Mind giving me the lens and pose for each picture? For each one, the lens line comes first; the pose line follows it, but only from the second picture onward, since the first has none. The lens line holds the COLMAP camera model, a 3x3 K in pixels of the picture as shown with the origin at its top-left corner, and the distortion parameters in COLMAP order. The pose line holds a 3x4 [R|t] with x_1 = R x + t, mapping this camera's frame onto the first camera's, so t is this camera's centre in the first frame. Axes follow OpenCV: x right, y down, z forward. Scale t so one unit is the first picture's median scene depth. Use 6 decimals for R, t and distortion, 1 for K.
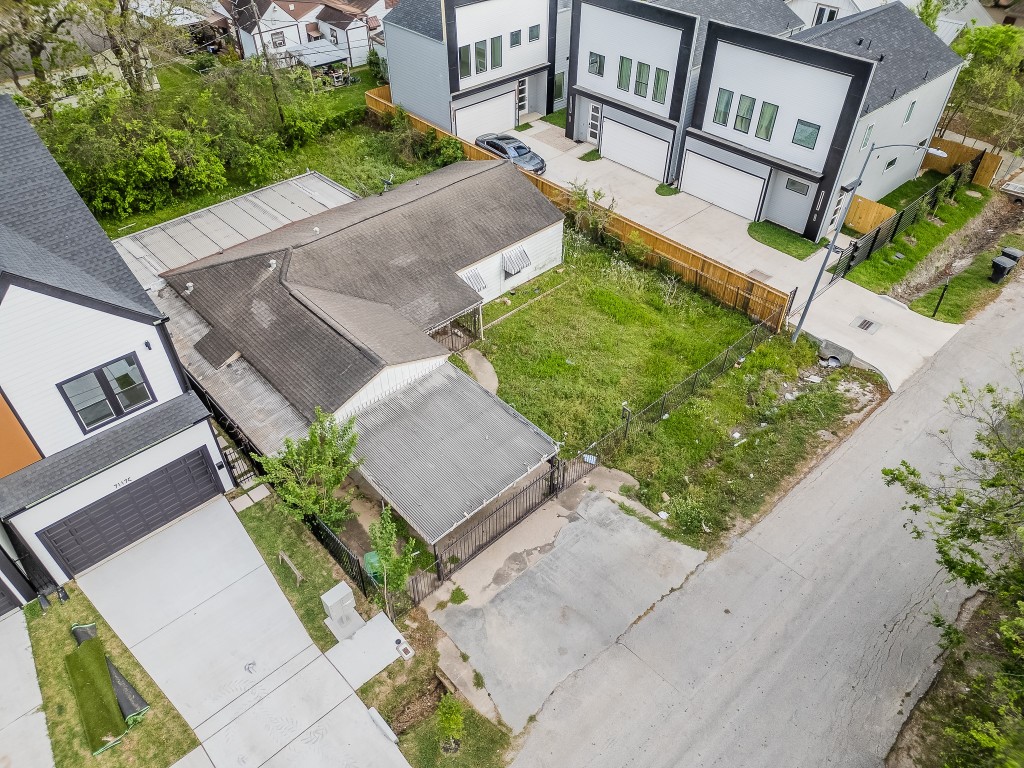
lens RADIAL K [[712.4, 0, 509.0], [0, 712.4, 387.5], [0, 0, 1]] dist [0.090618, -0.093060]
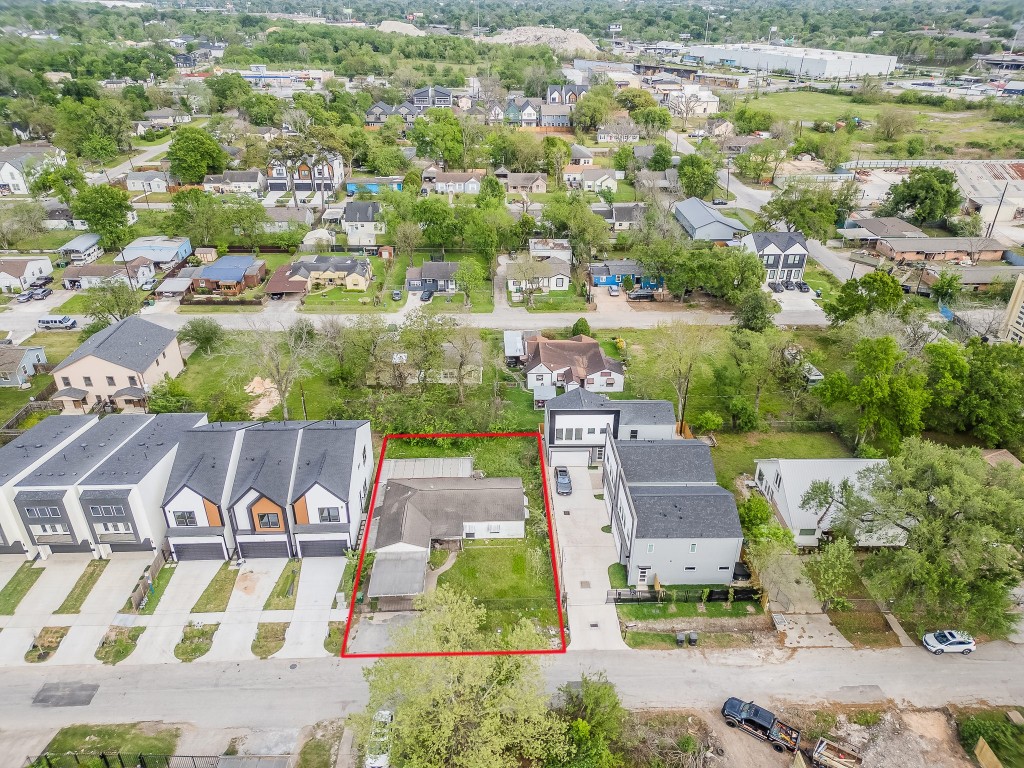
lens RADIAL K [[712.4, 0, 509.0], [0, 712.4, 387.5], [0, 0, 1]] dist [0.090618, -0.093060]
pose [[0.759597, 0.323276, -0.564363, 1.357213], [-0.442003, 0.893137, -0.083306, -0.455950], [0.477122, 0.312730, 0.821313, -1.201057]]
